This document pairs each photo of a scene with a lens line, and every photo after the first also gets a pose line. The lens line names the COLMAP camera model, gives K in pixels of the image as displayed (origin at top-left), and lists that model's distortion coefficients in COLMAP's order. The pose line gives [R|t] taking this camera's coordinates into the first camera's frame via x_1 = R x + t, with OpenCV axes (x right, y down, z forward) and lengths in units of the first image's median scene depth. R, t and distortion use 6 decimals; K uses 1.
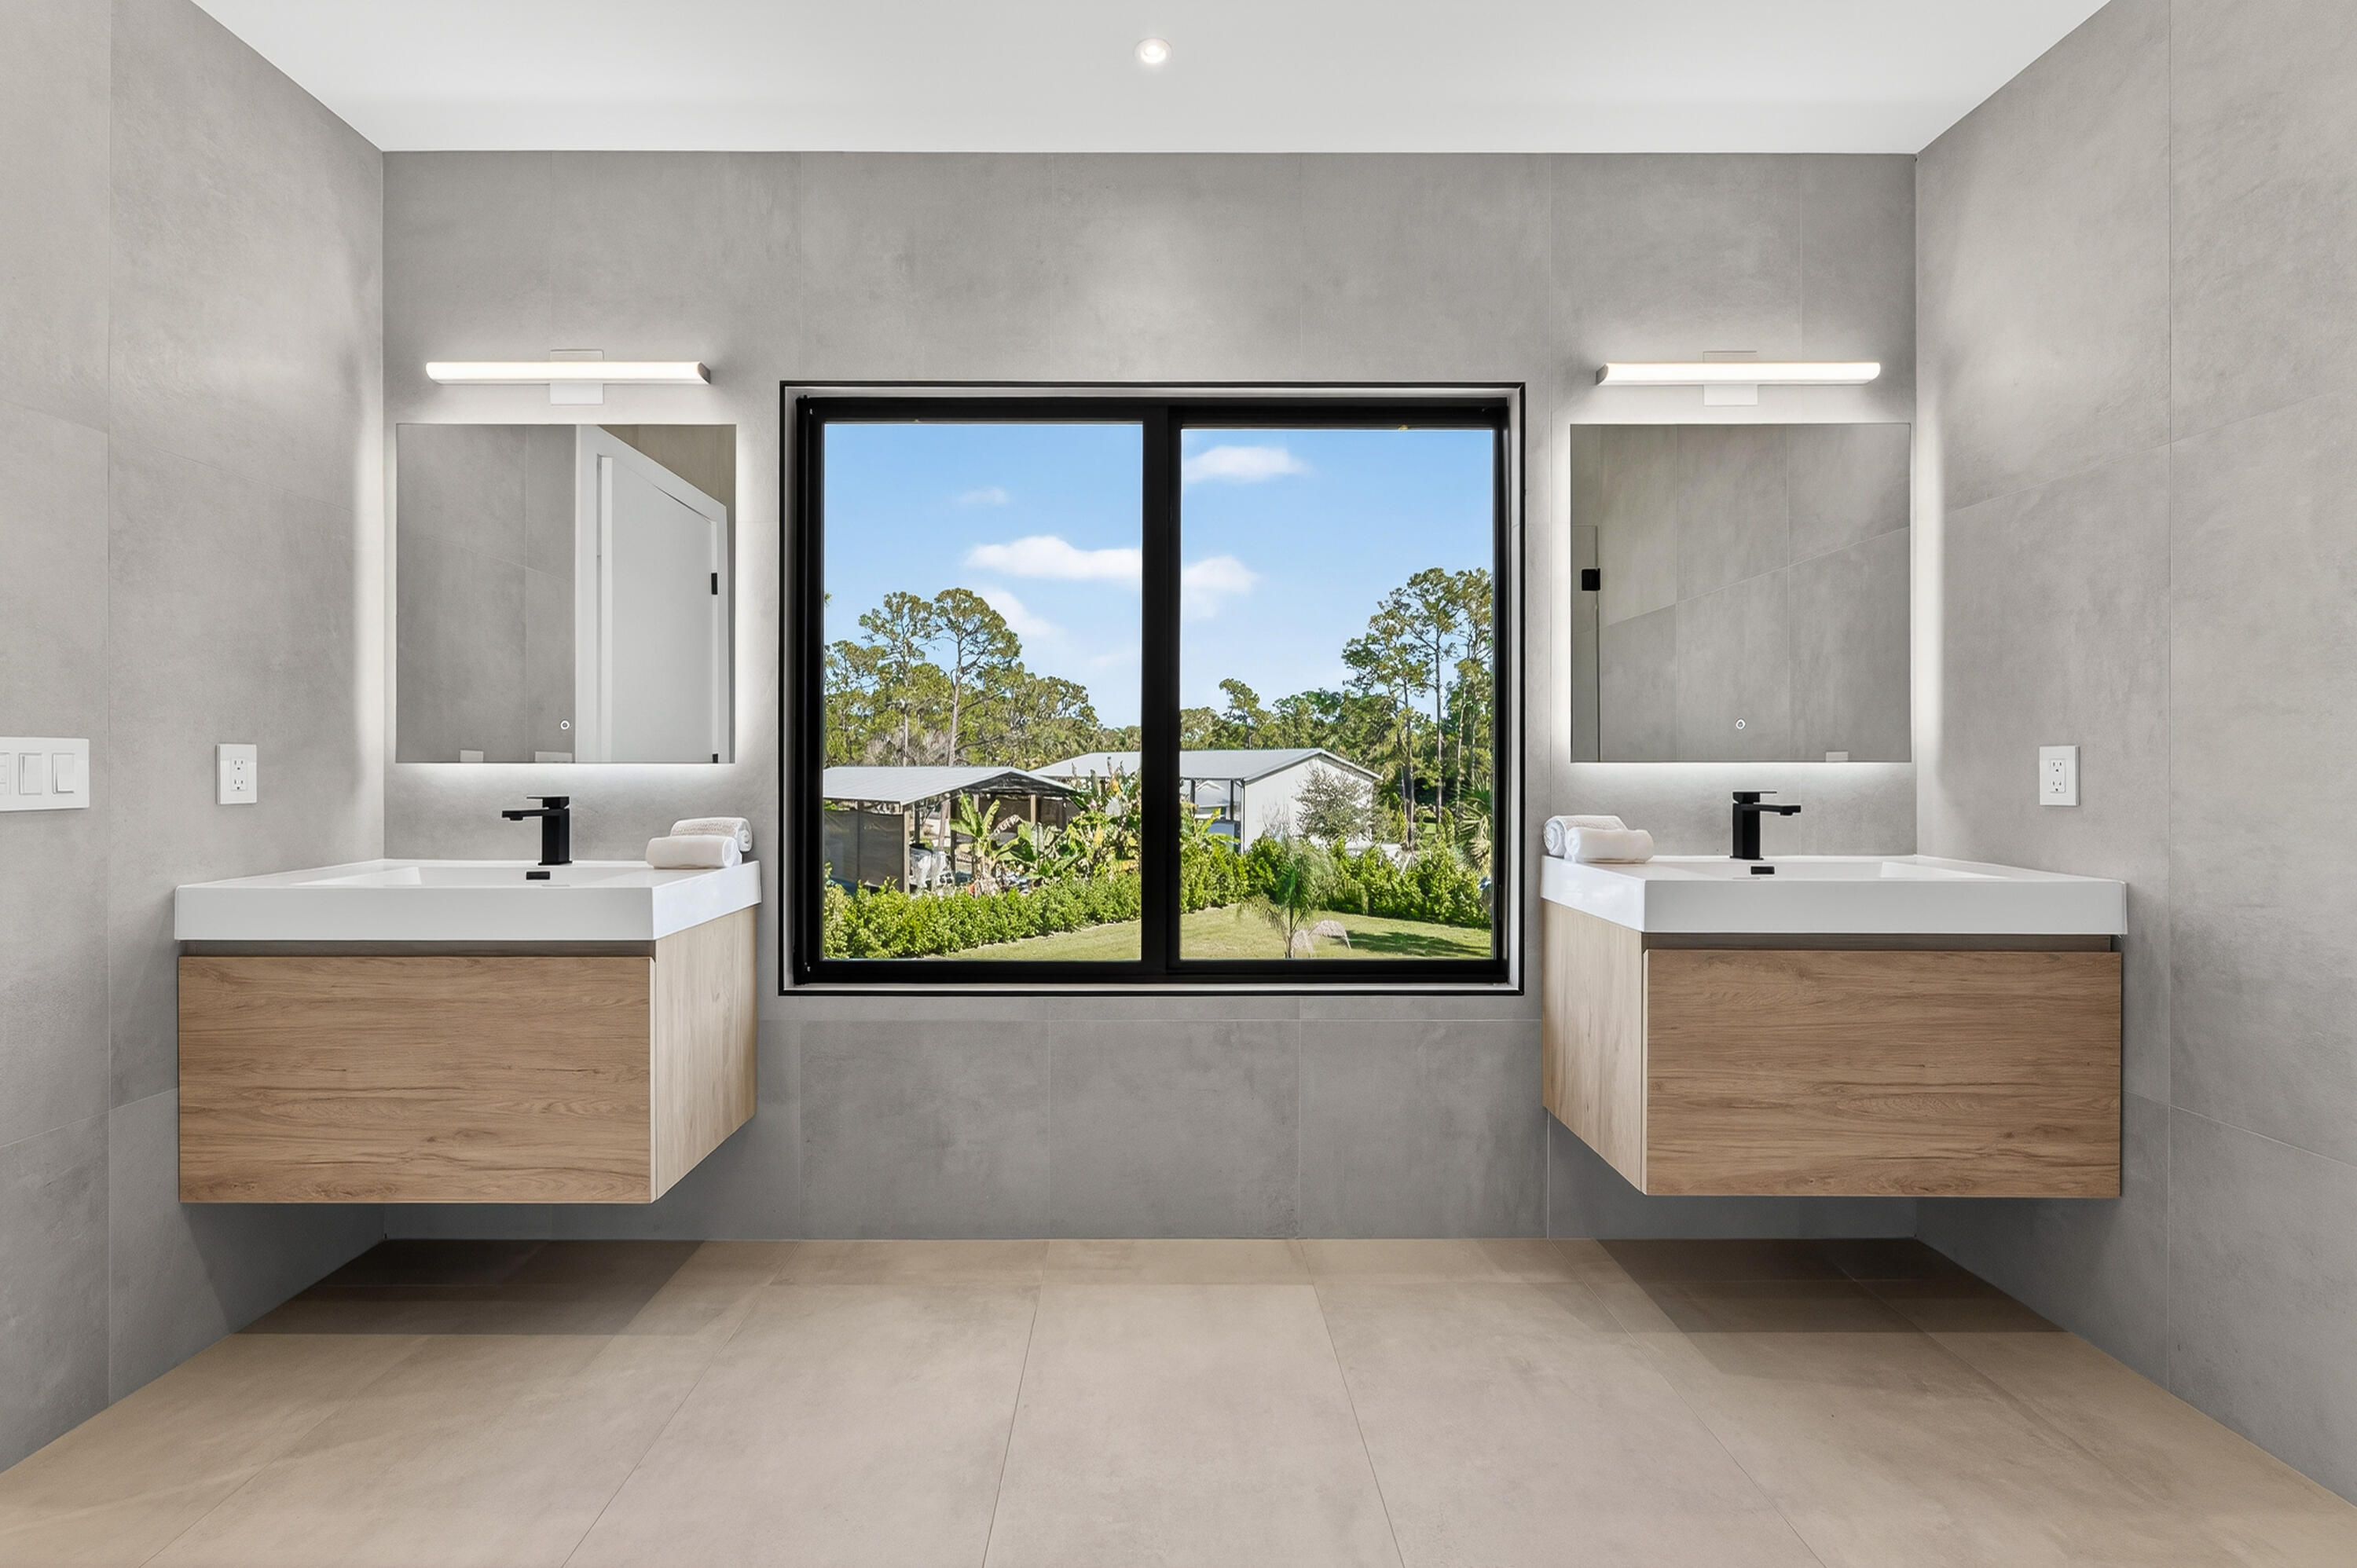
lens RADIAL K [[932.1, 0, 1174.4], [0, 932.1, 769.2], [0, 0, 1]] dist [-0.001348, 0.000521]
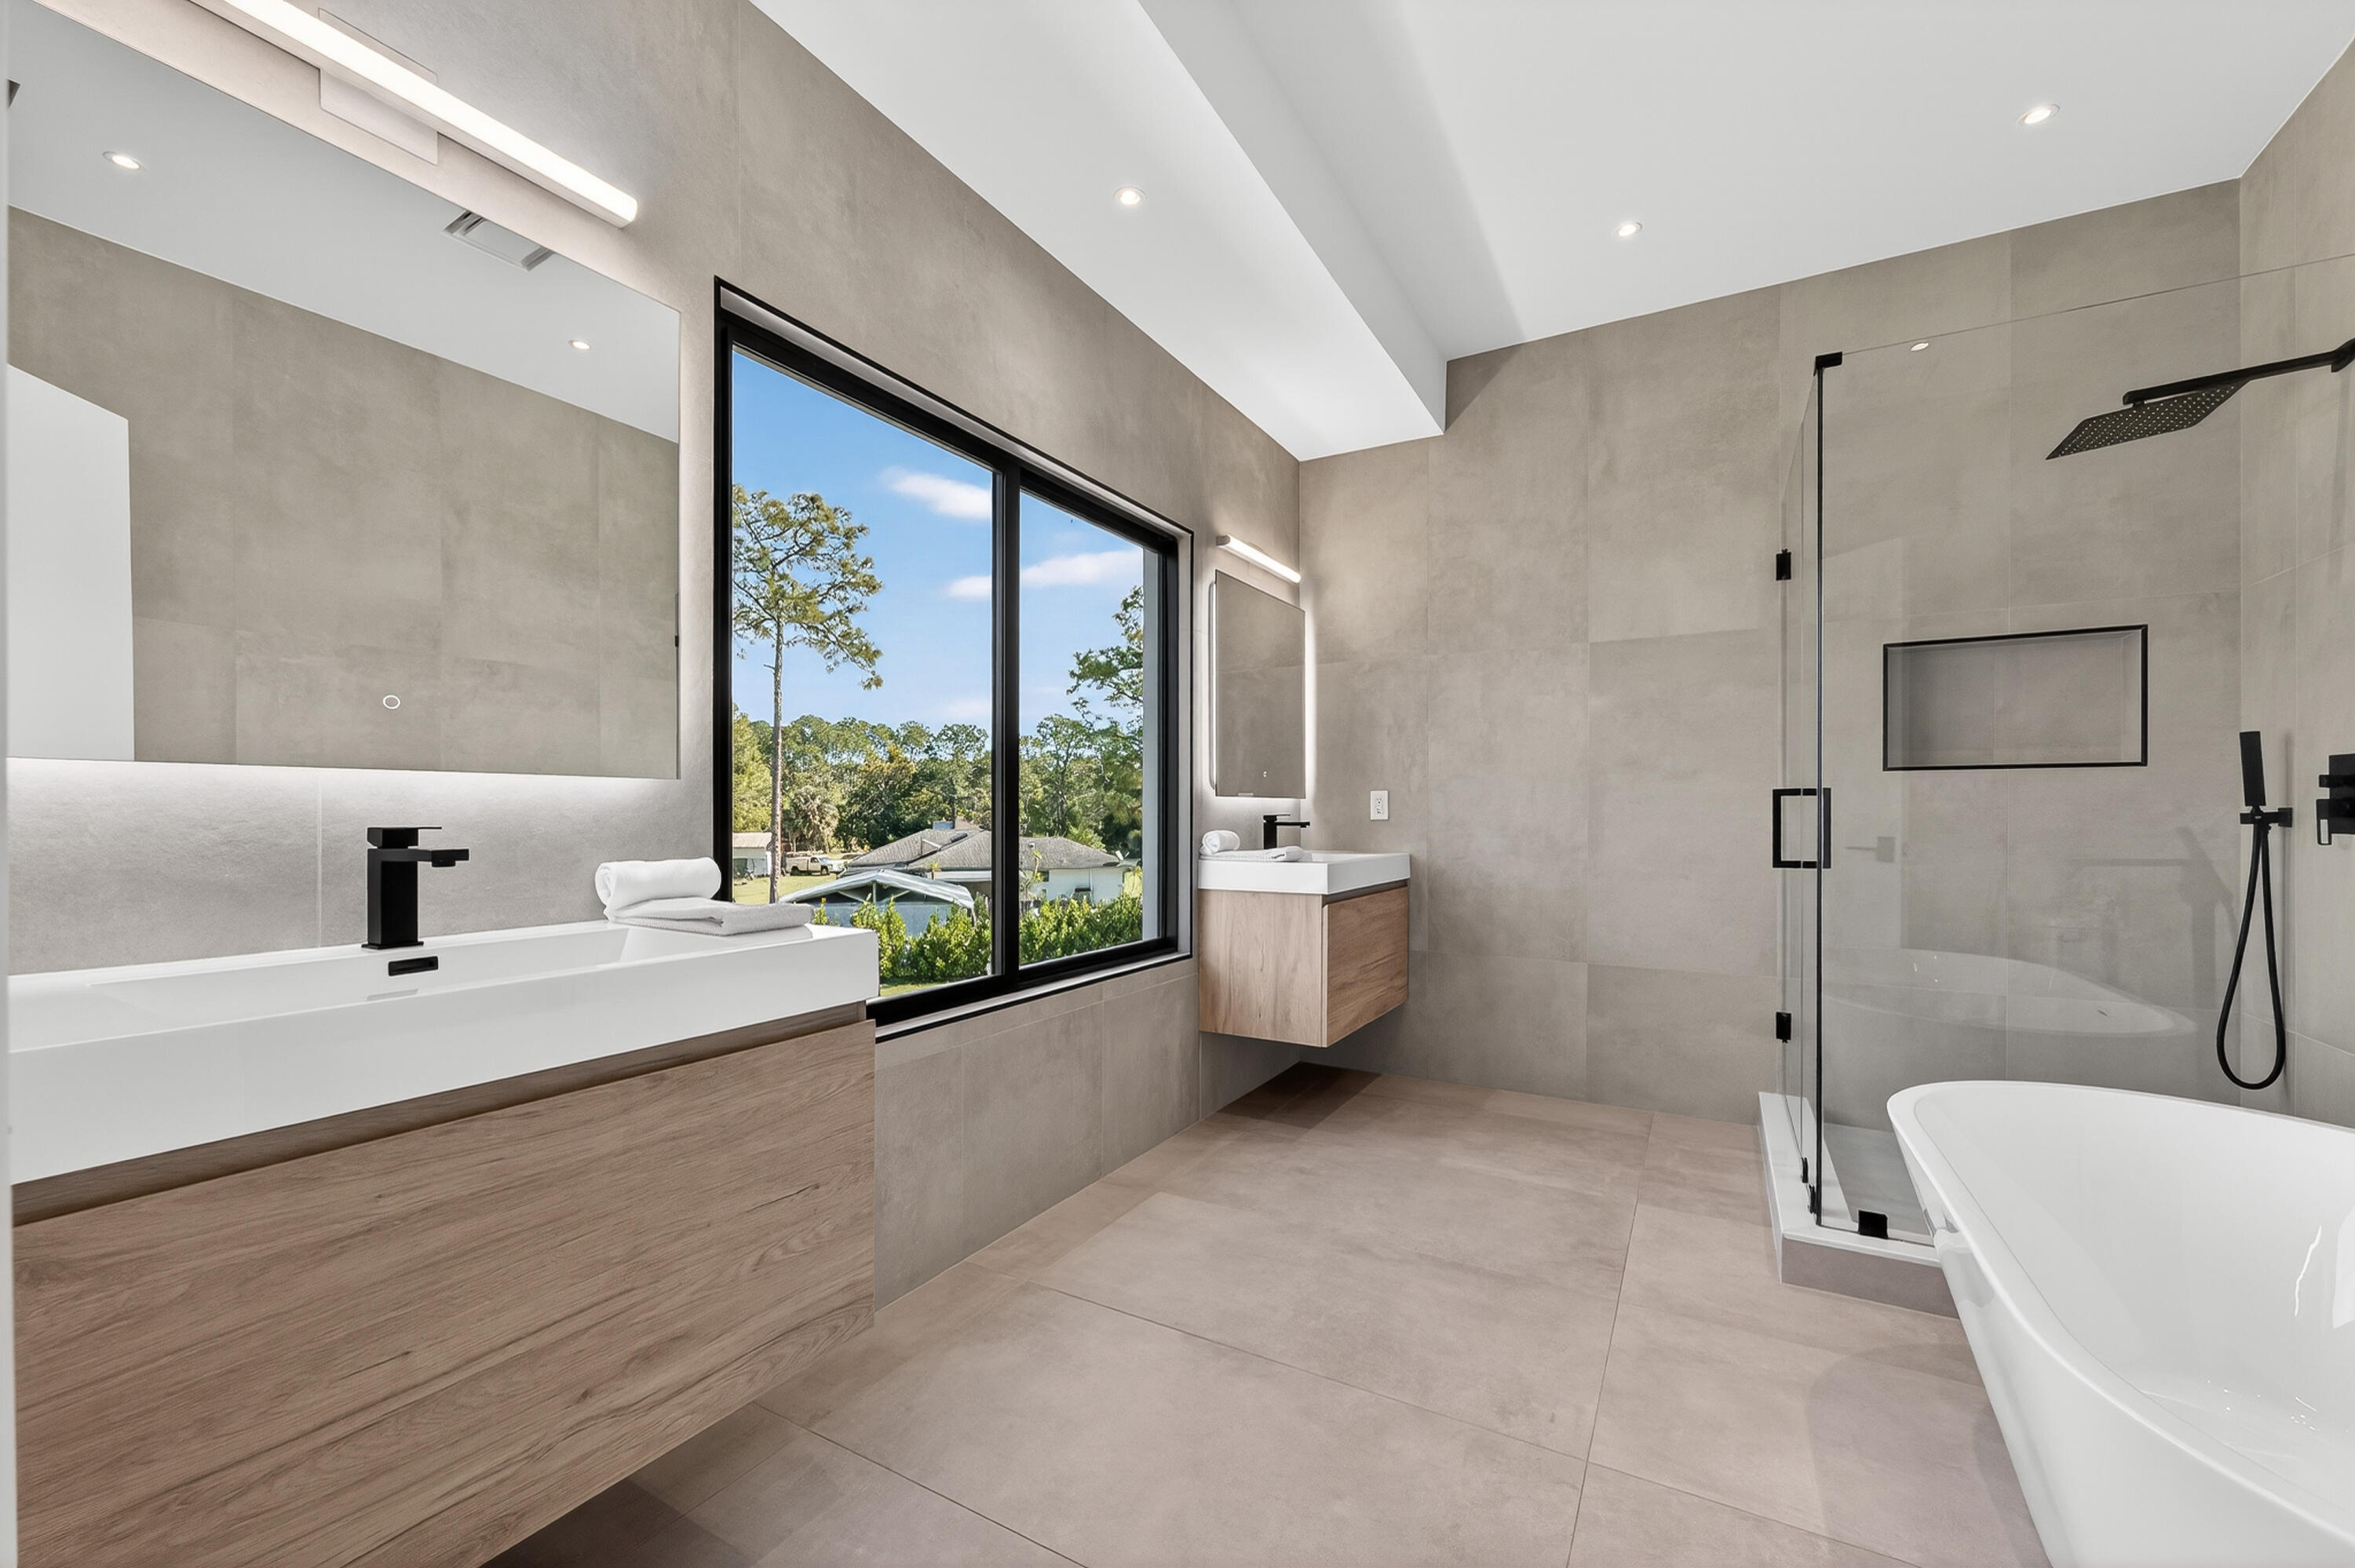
lens RADIAL K [[931.2, 0, 1161.9], [0, 931.2, 818.9], [0, 0, 1]] dist [-0.001348, 0.000521]
pose [[0.513917, -0.006526, 0.857815, -1.106636], [0.002061, 0.999978, 0.006373, 0.024882], [-0.857838, -0.001507, 0.513919, 0.373725]]
